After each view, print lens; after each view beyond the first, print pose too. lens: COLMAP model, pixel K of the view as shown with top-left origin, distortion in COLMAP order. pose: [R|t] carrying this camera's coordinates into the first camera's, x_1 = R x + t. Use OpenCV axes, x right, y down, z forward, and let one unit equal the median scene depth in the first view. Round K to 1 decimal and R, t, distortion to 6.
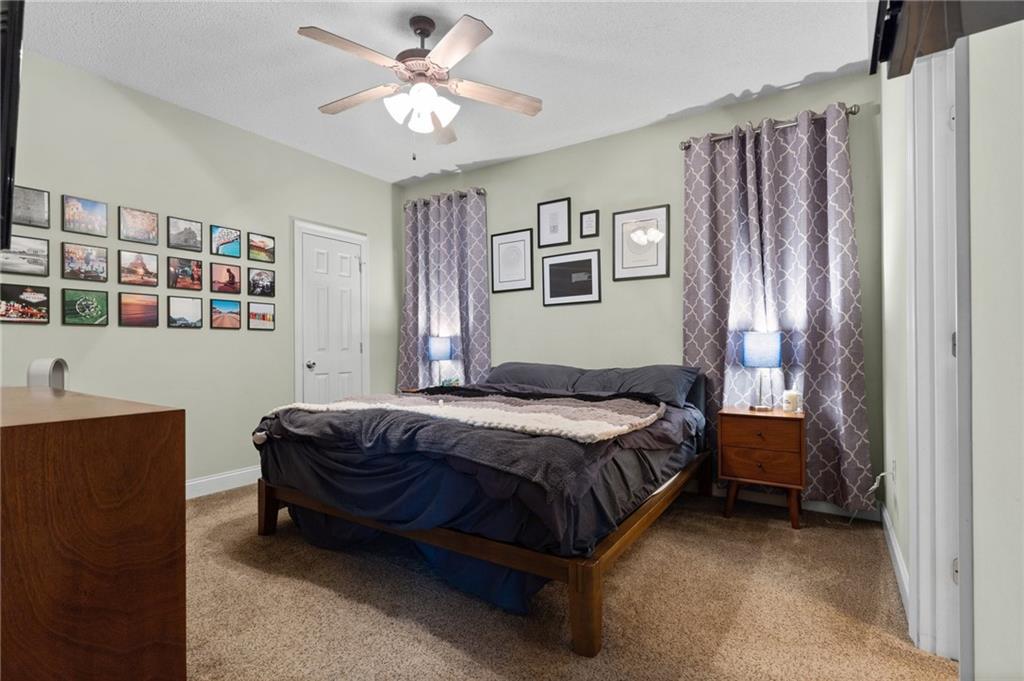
lens RADIAL K [[496.1, 0, 512.0], [0, 496.1, 340.5], [0, 0, 1]] dist [0.000942, 0.000199]
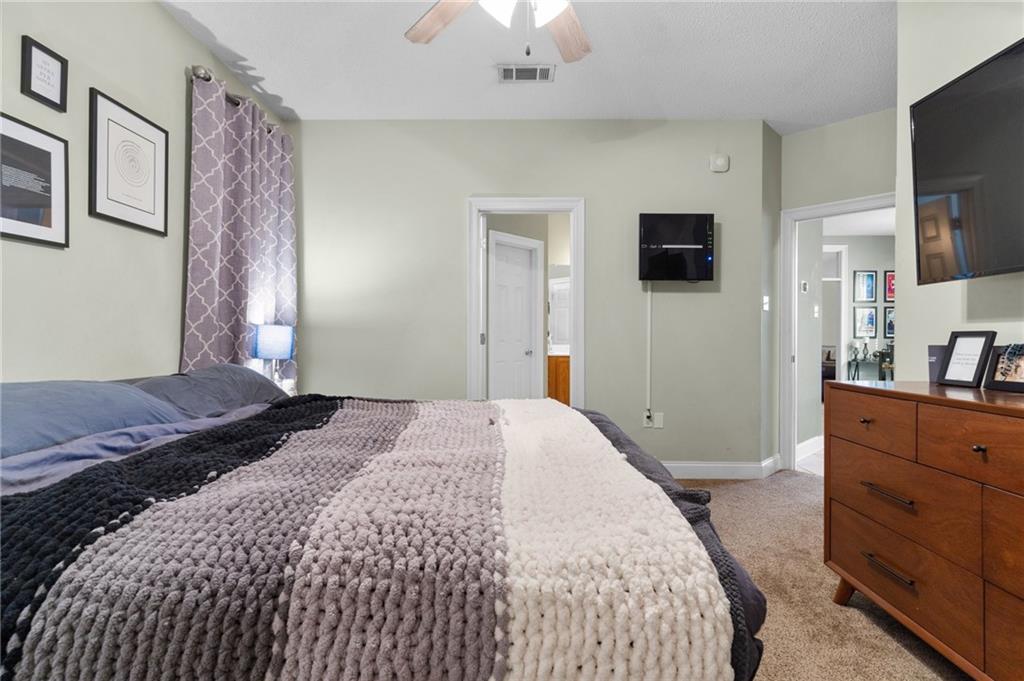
lens RADIAL K [[496.1, 0, 512.0], [0, 496.1, 340.5], [0, 0, 1]] dist [0.000942, 0.000199]
pose [[-0.527953, -0.000574, 0.849273, -0.481282], [-0.013751, 0.999874, -0.007873, 0.013776], [-0.849162, -0.015835, -0.527895, 0.878233]]
